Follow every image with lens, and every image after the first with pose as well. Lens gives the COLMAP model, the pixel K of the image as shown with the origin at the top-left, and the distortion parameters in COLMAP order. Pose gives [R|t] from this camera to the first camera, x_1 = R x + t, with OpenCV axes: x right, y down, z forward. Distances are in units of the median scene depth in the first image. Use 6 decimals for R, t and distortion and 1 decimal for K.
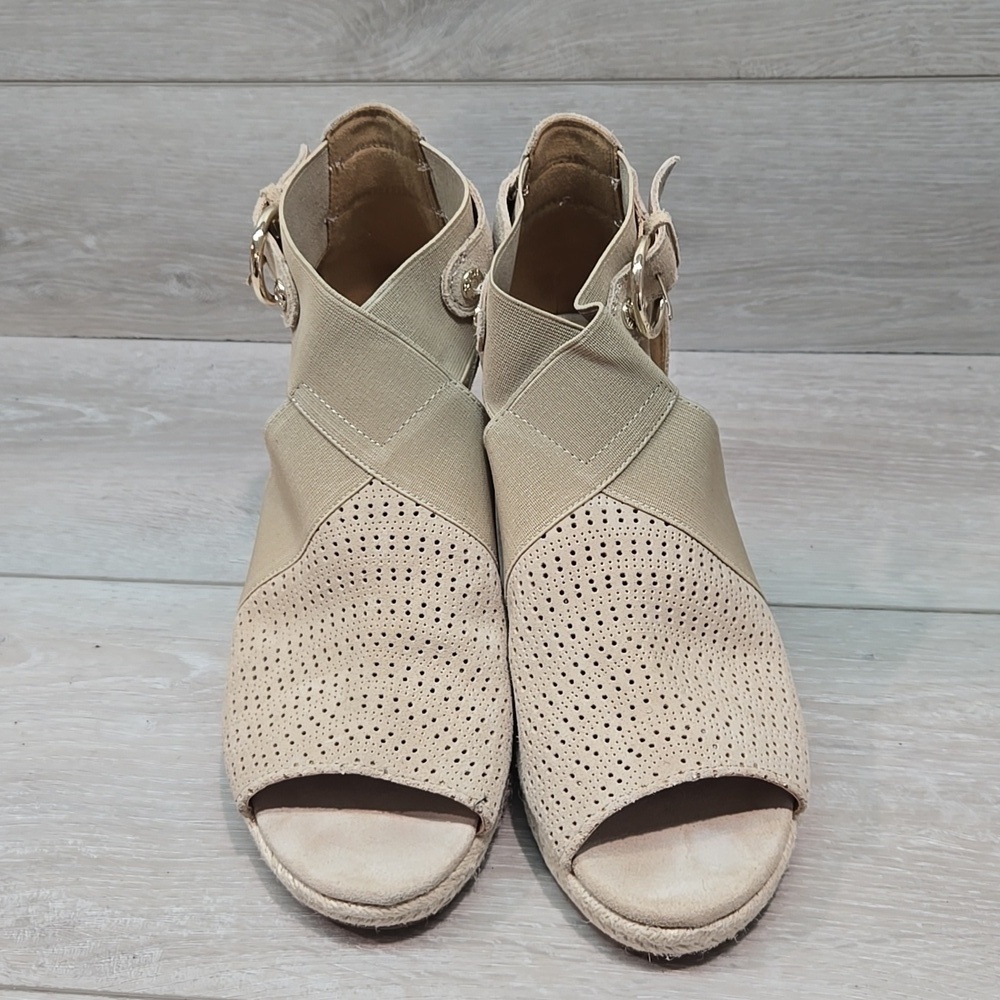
lens RADIAL K [[1476.2, 0, 500.0], [0, 1476.2, 500.0], [0, 0, 1]] dist [0.042260, -0.031199]
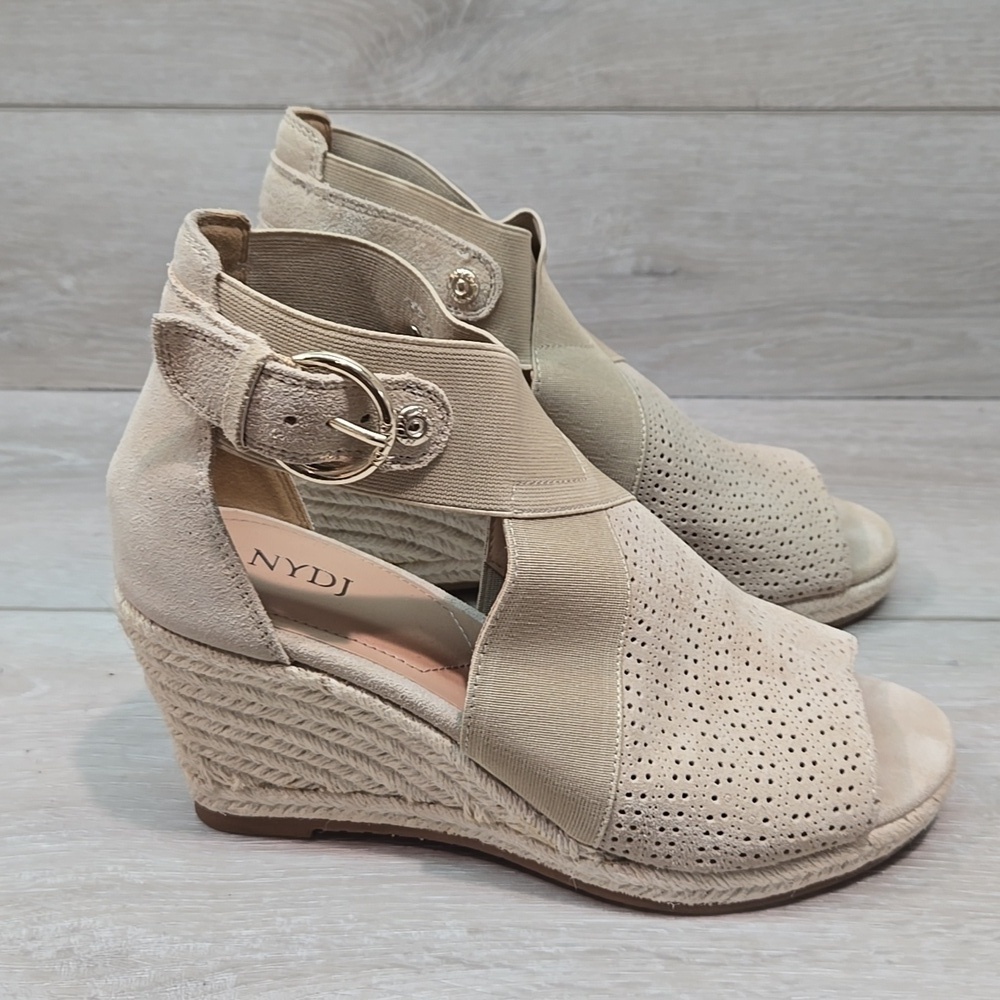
lens RADIAL K [[1481.6, 0, 500.0], [0, 1481.6, 500.0], [0, 0, 1]] dist [0.057628, -0.099236]
pose [[0.994451, -0.005893, 0.105037, -0.115622], [0.019996, 0.990817, -0.133721, 0.104497], [-0.103284, 0.135079, 0.985437, 0.066950]]
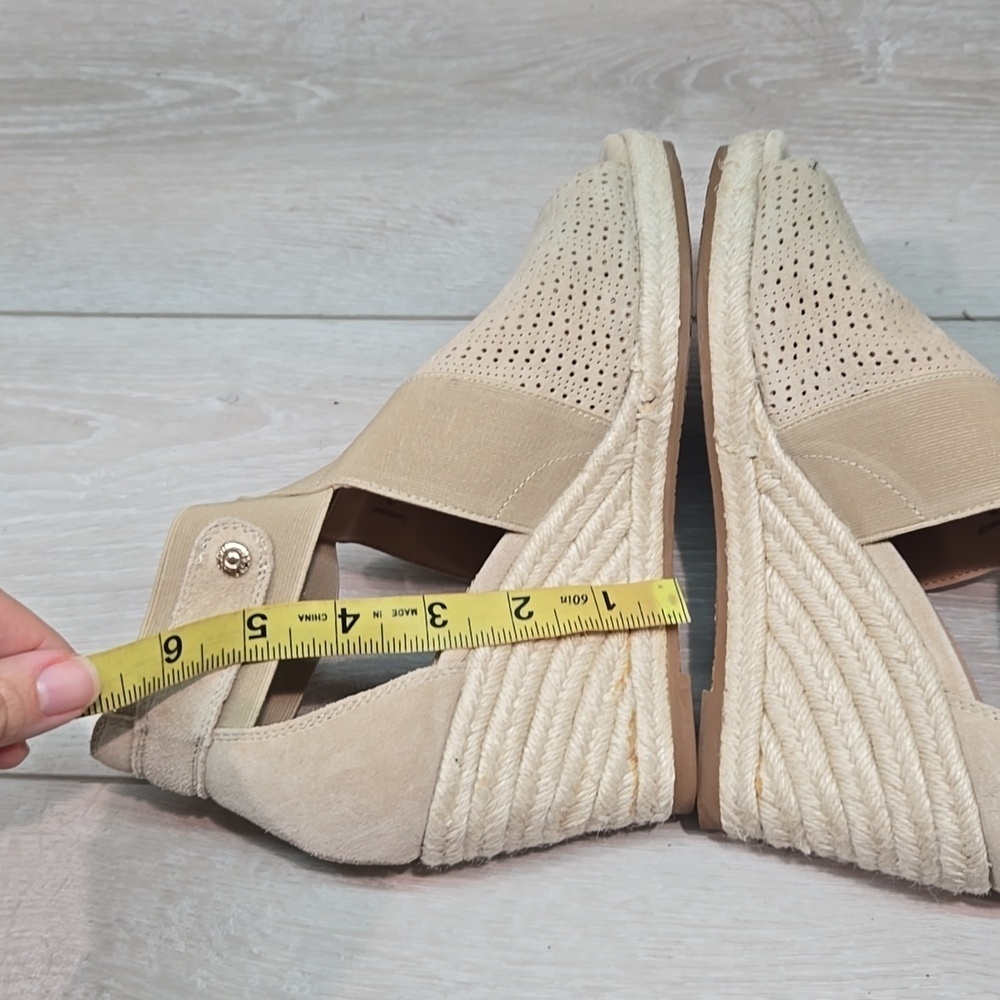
lens RADIAL K [[1468.5, 0, 481.7], [0, 1468.5, 512.8], [0, 0, 1]] dist [0.059526, -0.126405]
pose [[0.998374, -0.056787, -0.004886, -0.152571], [0.053852, 0.911719, 0.407268, -0.198033], [-0.018673, -0.406869, 0.913295, 0.068500]]
